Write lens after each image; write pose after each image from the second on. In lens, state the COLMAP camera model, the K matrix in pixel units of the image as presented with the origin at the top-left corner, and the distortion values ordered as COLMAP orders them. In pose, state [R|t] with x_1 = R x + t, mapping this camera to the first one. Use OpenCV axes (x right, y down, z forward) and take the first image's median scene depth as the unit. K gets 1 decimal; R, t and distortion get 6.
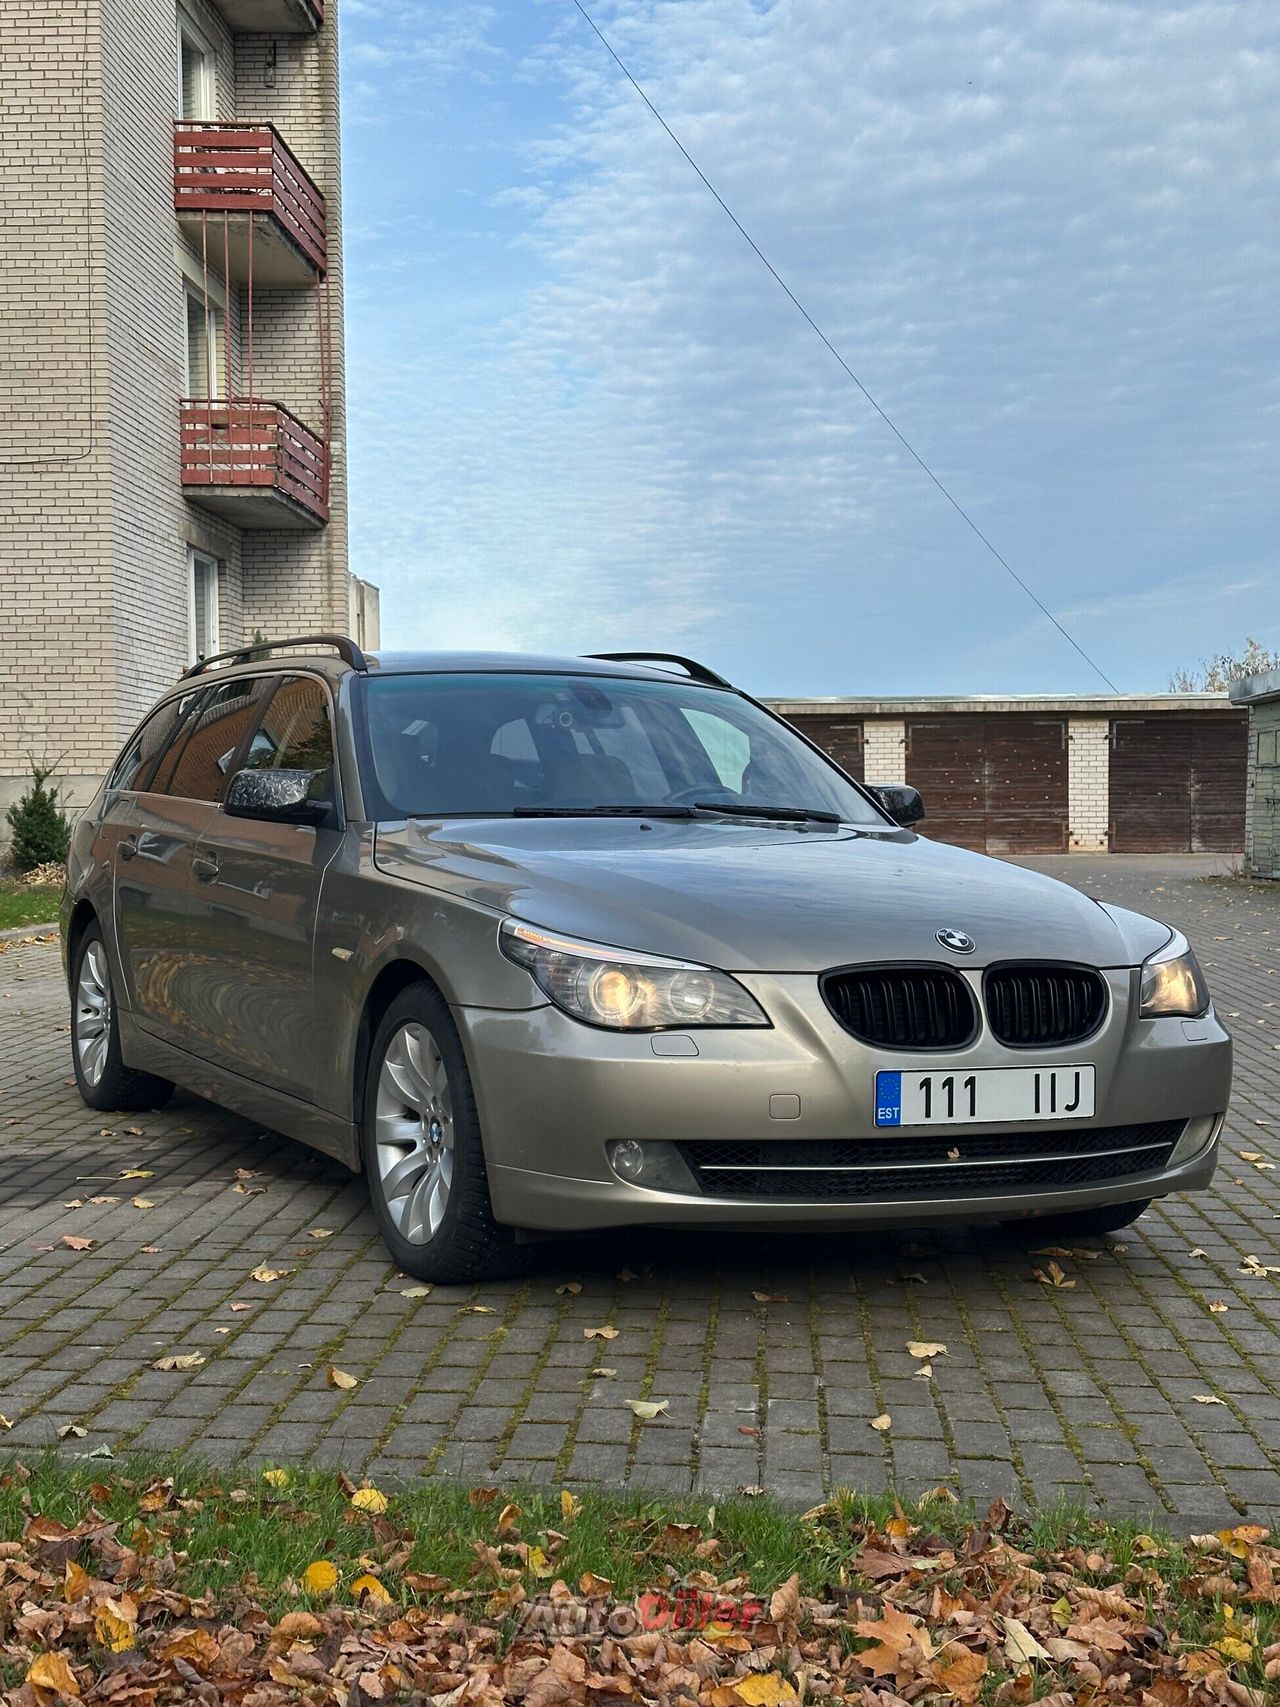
lens RADIAL K [[2493.8, 0, 641.6], [0, 2493.8, 852.8], [0, 0, 1]] dist [0.043121, 0.000000]
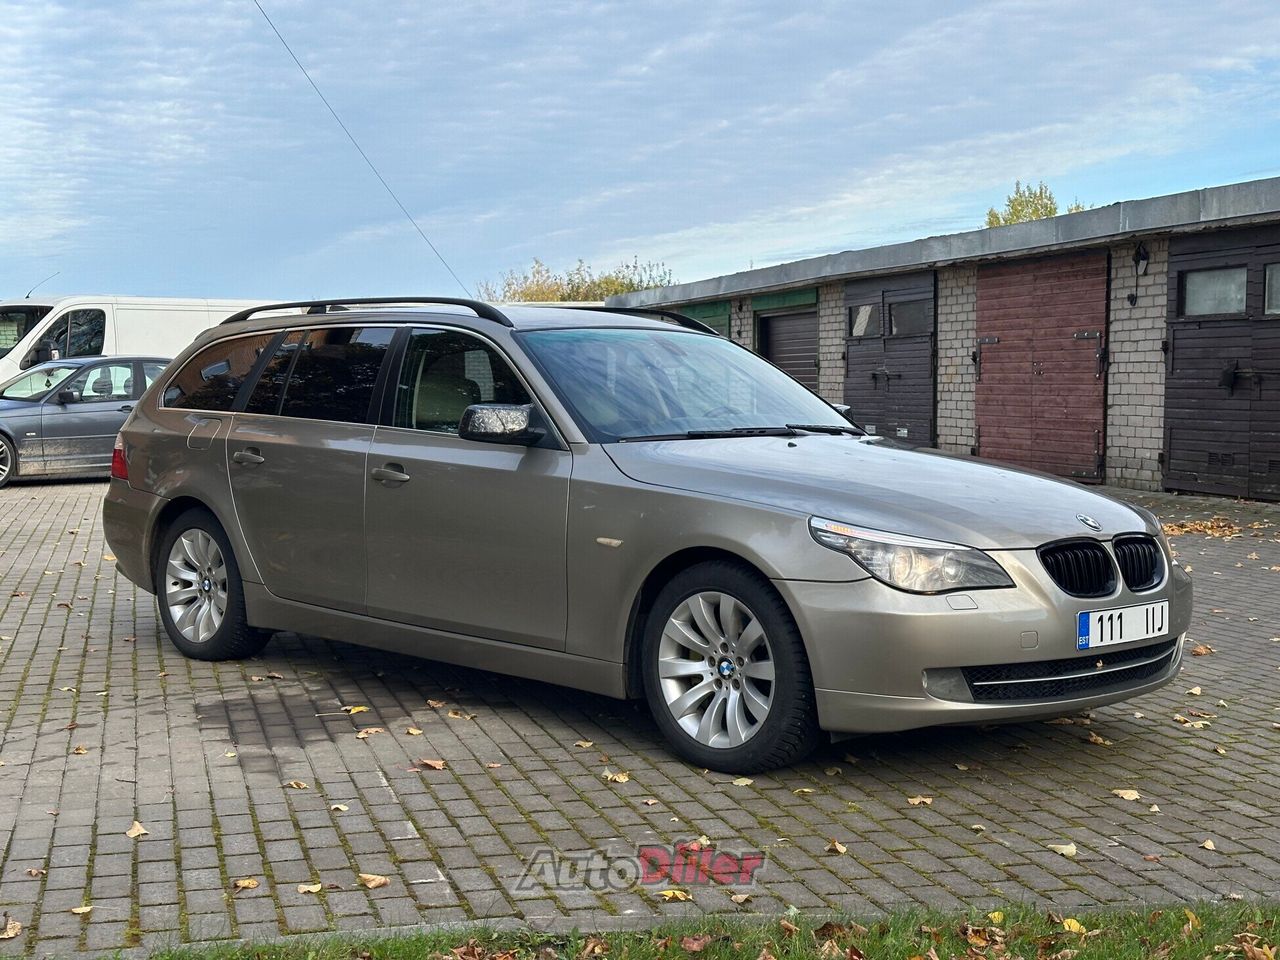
lens RADIAL K [[1870.0, 0, 637.9], [0, 1870.0, 480.9], [0, 0, 1]] dist [0.043121, 0.000000]
pose [[0.953944, -0.027974, 0.298677, -0.471703], [0.017568, 0.999143, 0.037467, -0.036260], [-0.299469, -0.030495, 0.953619, 0.013075]]
